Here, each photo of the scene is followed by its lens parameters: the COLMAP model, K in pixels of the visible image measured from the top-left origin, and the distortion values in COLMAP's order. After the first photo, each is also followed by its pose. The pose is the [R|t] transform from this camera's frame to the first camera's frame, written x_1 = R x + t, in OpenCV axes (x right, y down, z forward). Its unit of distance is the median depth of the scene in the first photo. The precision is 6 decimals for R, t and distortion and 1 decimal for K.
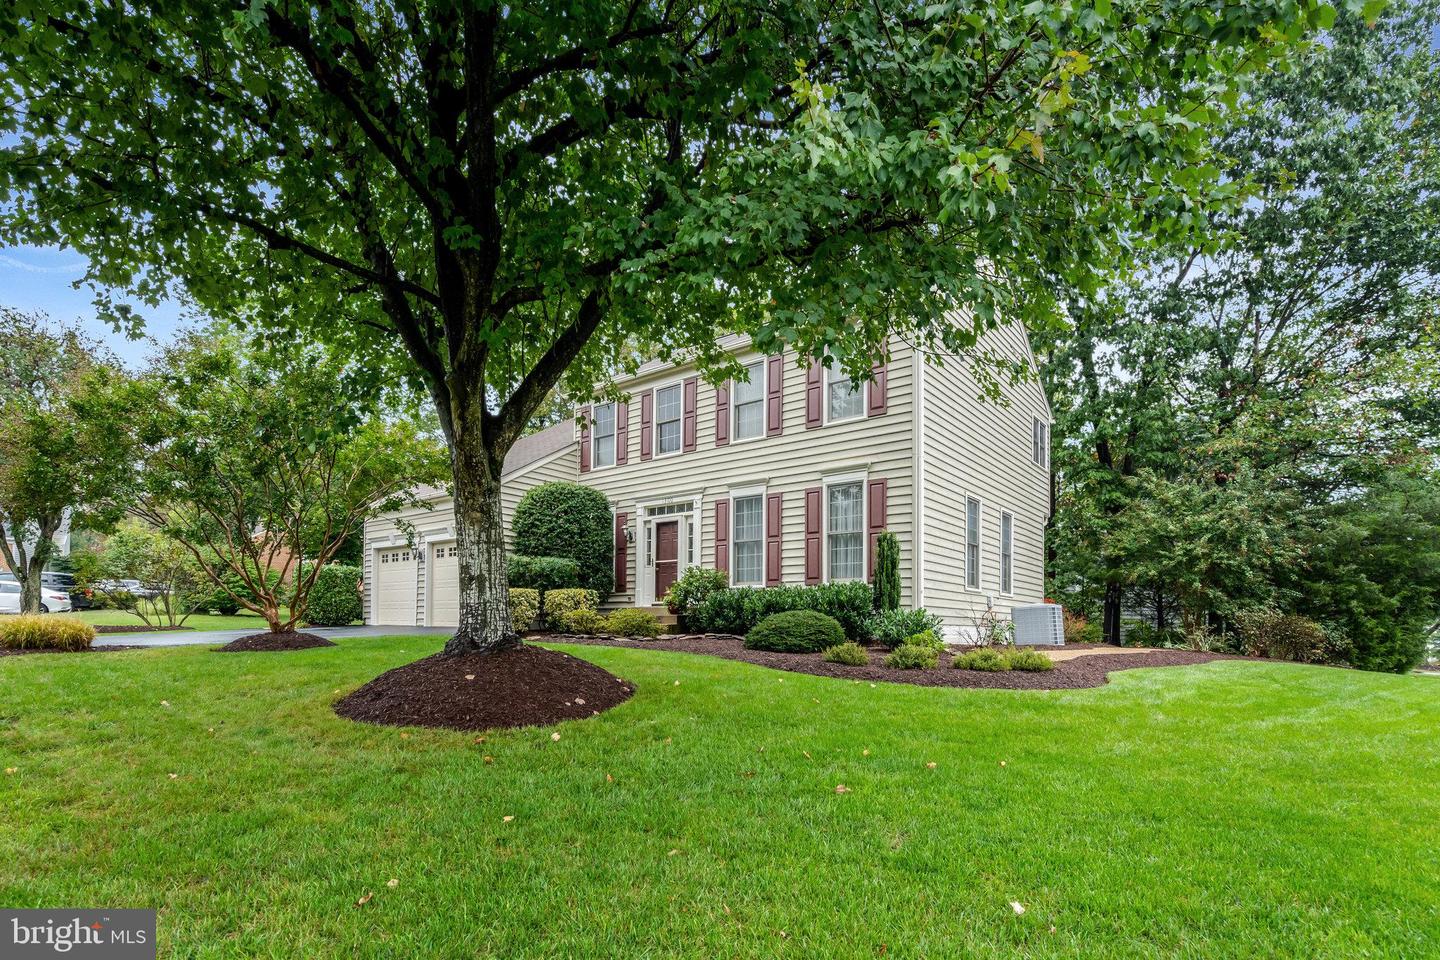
lens RADIAL K [[705.9, 0, 721.3], [0, 705.9, 478.7], [0, 0, 1]] dist [0.003947, 0.000418]
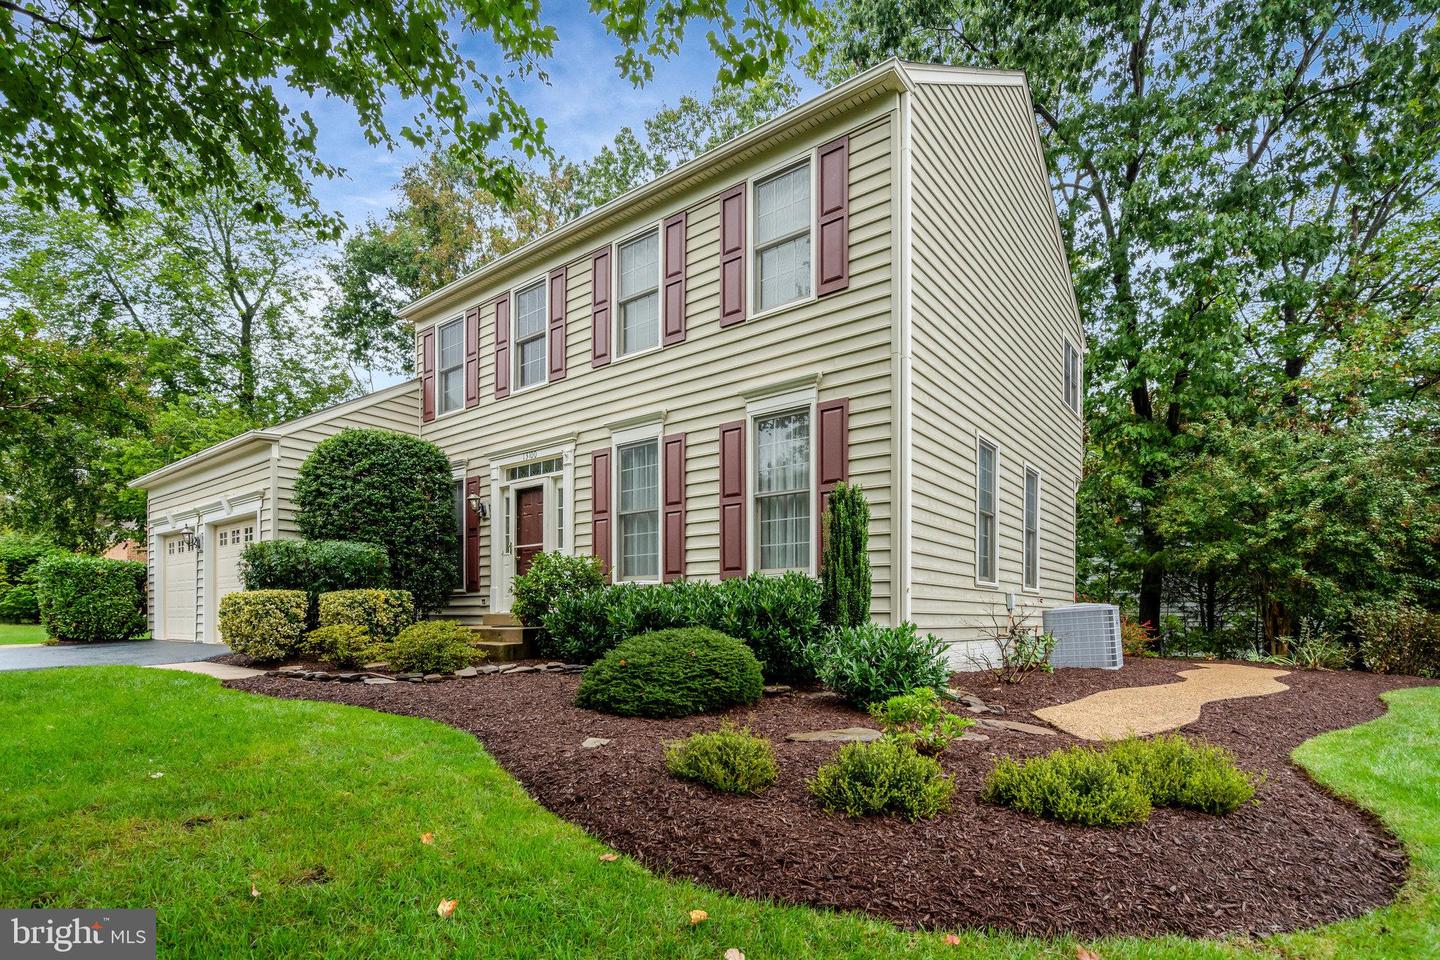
lens RADIAL K [[705.9, 0, 718.5], [0, 705.9, 491.4], [0, 0, 1]] dist [0.003947, 0.000418]
pose [[0.999826, -0.009458, 0.016083, 0.095208], [0.008963, 0.999491, 0.030612, 0.047717], [-0.016365, -0.030462, 0.999402, 0.338234]]
